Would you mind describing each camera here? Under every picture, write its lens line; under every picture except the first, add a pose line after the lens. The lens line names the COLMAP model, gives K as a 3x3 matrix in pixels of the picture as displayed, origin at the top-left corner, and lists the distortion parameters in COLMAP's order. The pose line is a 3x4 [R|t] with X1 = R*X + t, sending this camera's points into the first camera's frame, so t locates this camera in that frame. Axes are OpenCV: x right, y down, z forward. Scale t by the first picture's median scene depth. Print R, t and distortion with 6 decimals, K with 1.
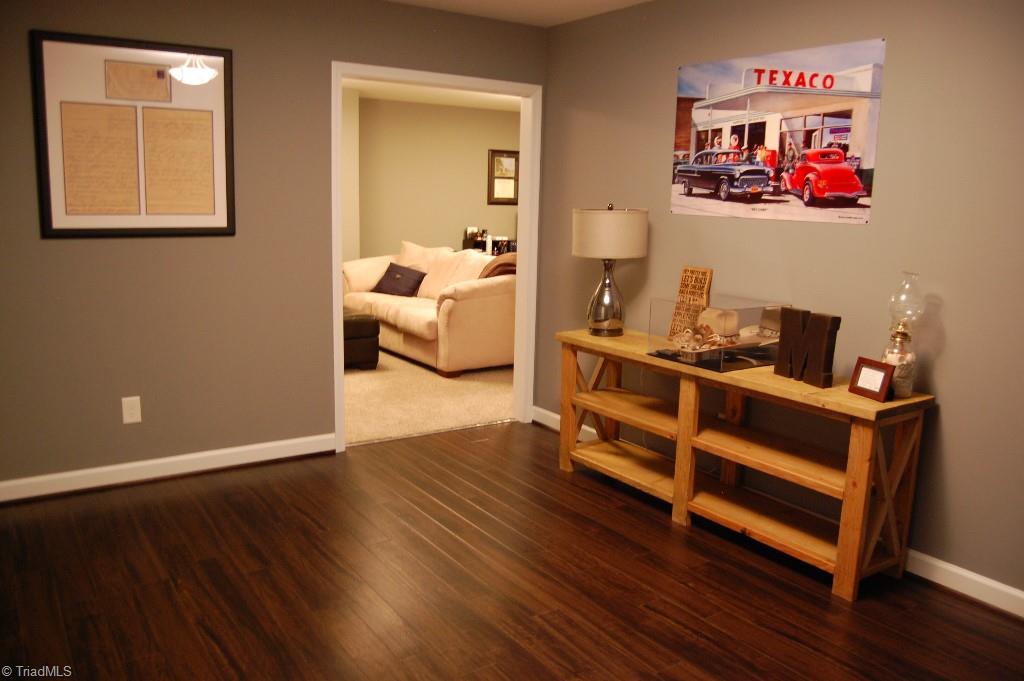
lens RADIAL K [[813.6, 0, 512.1], [0, 813.6, 344.8], [0, 0, 1]] dist [-0.037186, -0.011501]
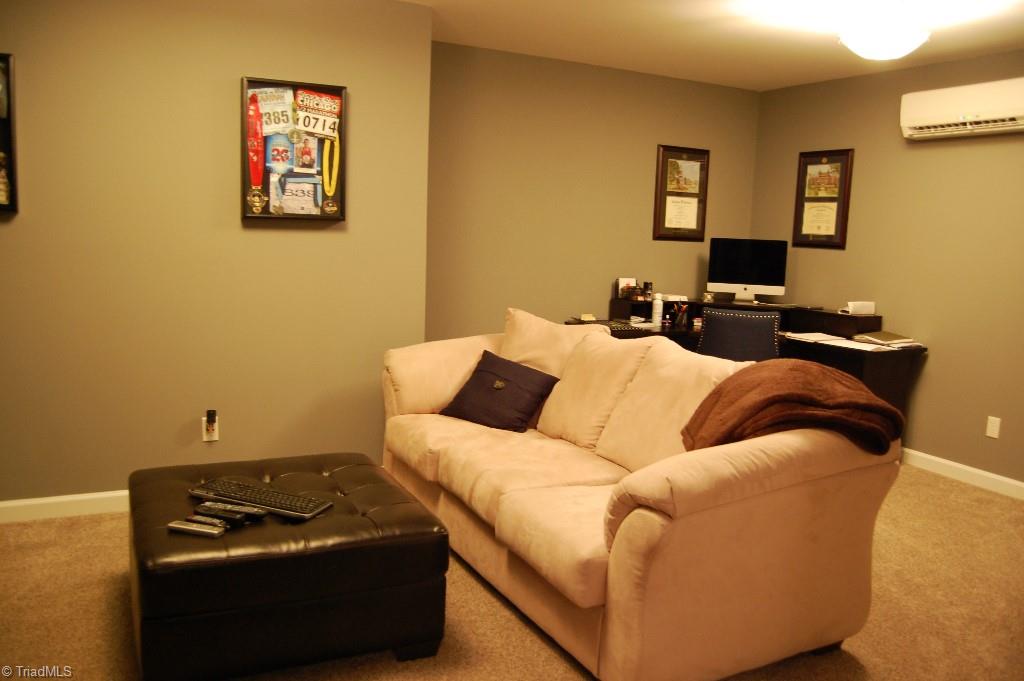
lens RADIAL K [[813.6, 0, 510.2], [0, 813.6, 337.9], [0, 0, 1]] dist [-0.037186, -0.011501]
pose [[0.992661, 0.027584, -0.117743, -0.063287], [-0.033636, 0.998196, -0.049725, -0.071443], [0.116159, 0.053320, 0.991798, 0.425372]]
